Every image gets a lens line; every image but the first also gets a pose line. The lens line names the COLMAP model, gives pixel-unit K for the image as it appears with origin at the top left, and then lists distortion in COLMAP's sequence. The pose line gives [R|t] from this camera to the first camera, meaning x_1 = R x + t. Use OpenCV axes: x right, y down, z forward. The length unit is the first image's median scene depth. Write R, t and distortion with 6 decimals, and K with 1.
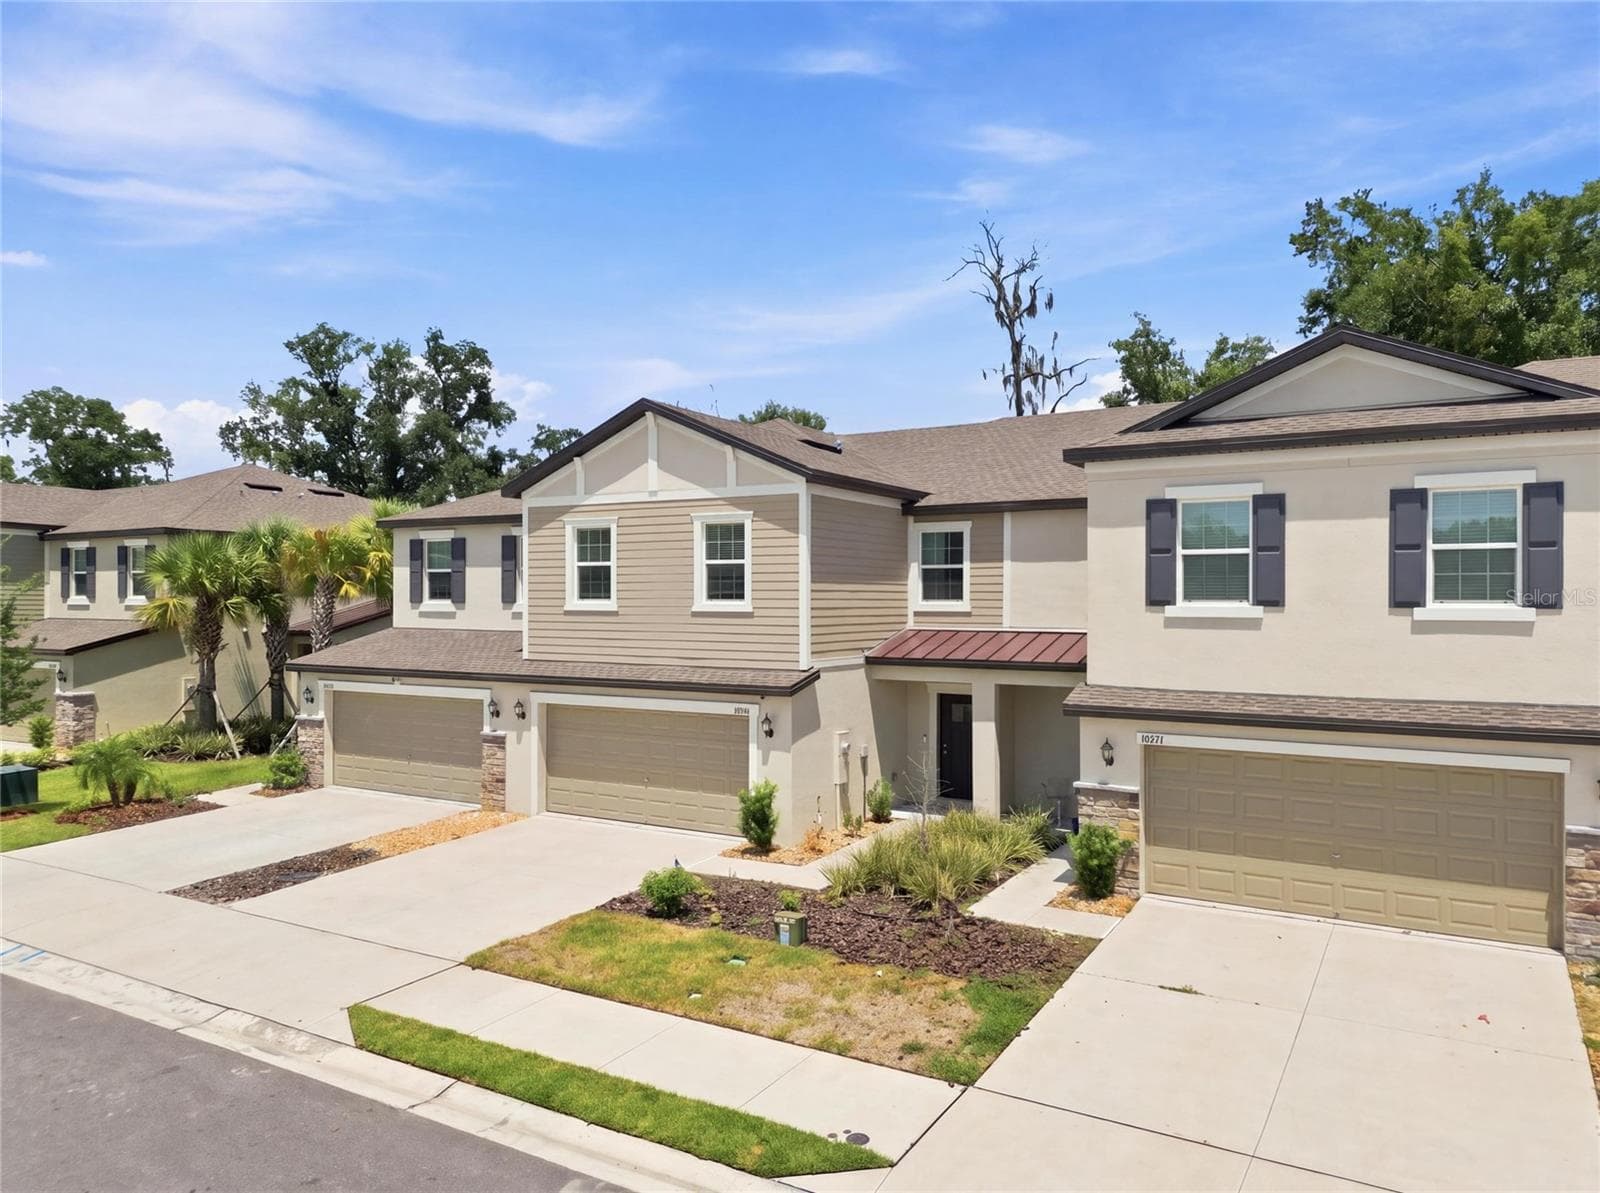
lens RADIAL K [[1121.2, 0, 808.7], [0, 1121.2, 599.6], [0, 0, 1]] dist [0.012914, 0.001482]
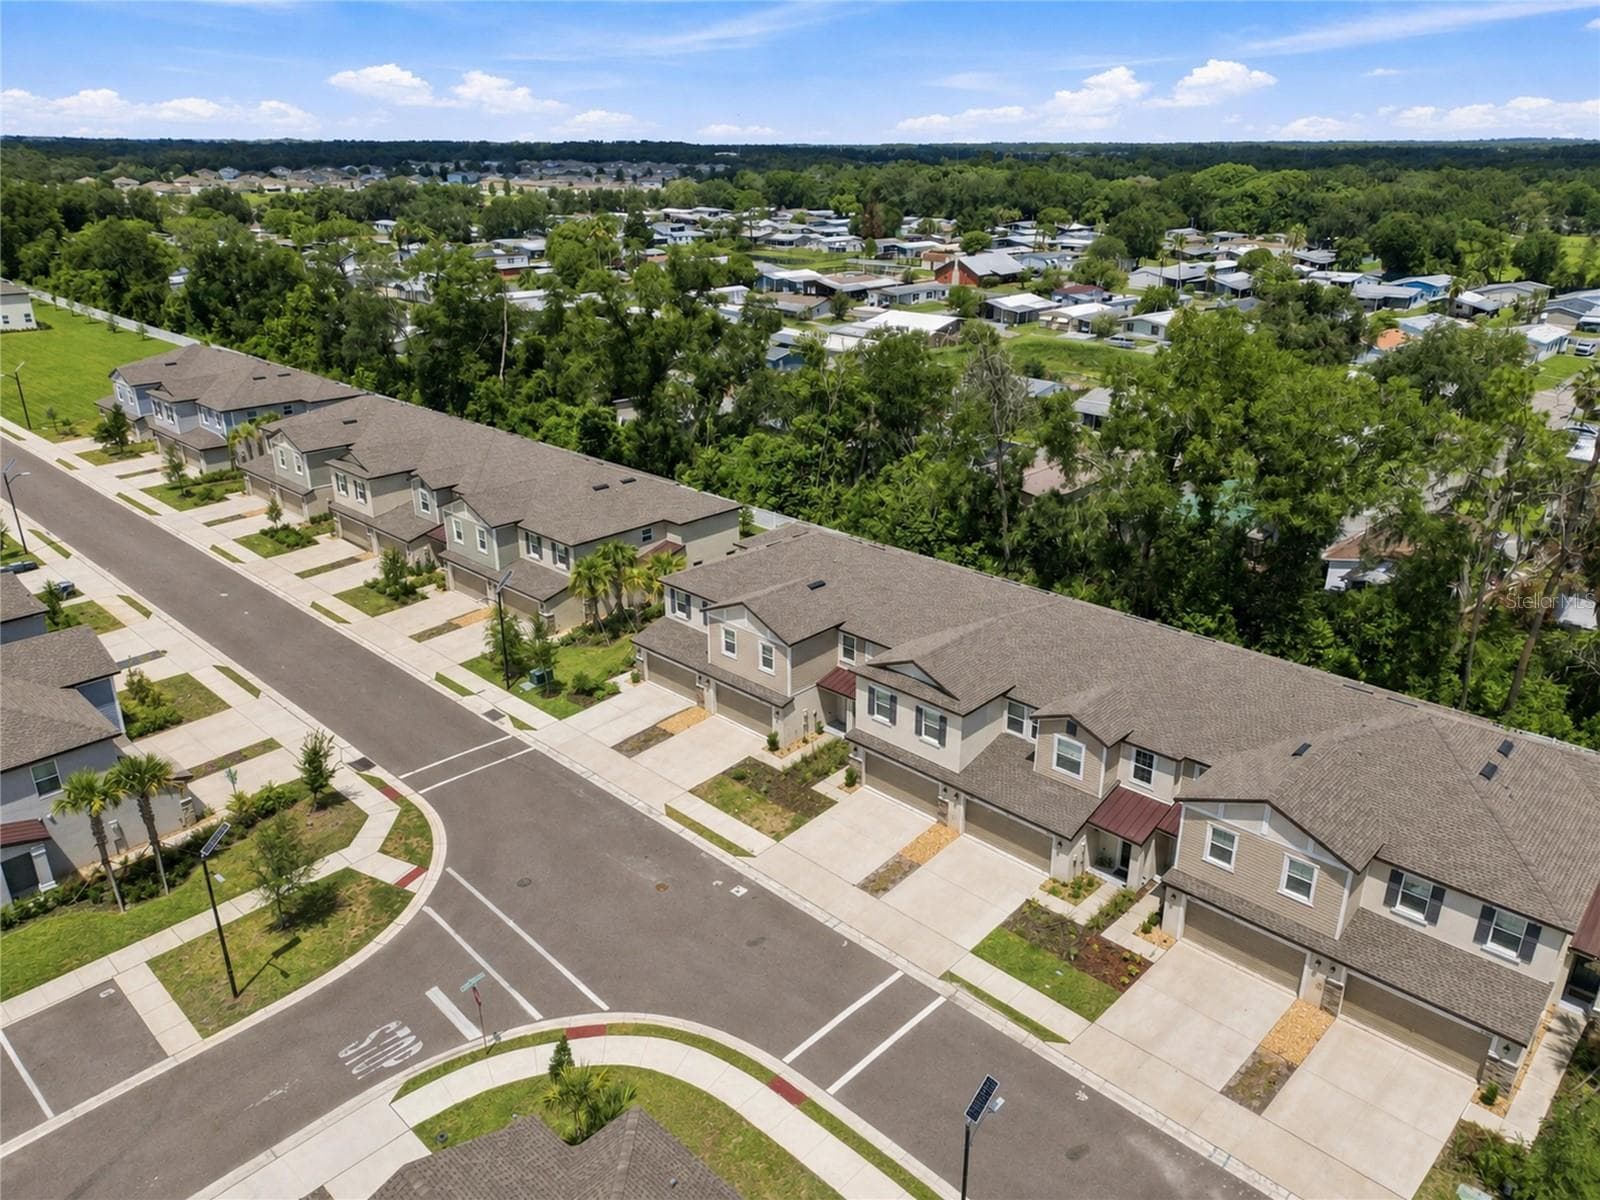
lens RADIAL K [[1121.2, 0, 797.6], [0, 1121.2, 598.8], [0, 0, 1]] dist [0.012914, 0.001482]
pose [[0.972437, 0.072641, -0.221563, 0.697339], [0.013308, 0.931393, 0.363773, -1.342170], [0.232787, -0.356695, 0.904754, -1.762379]]
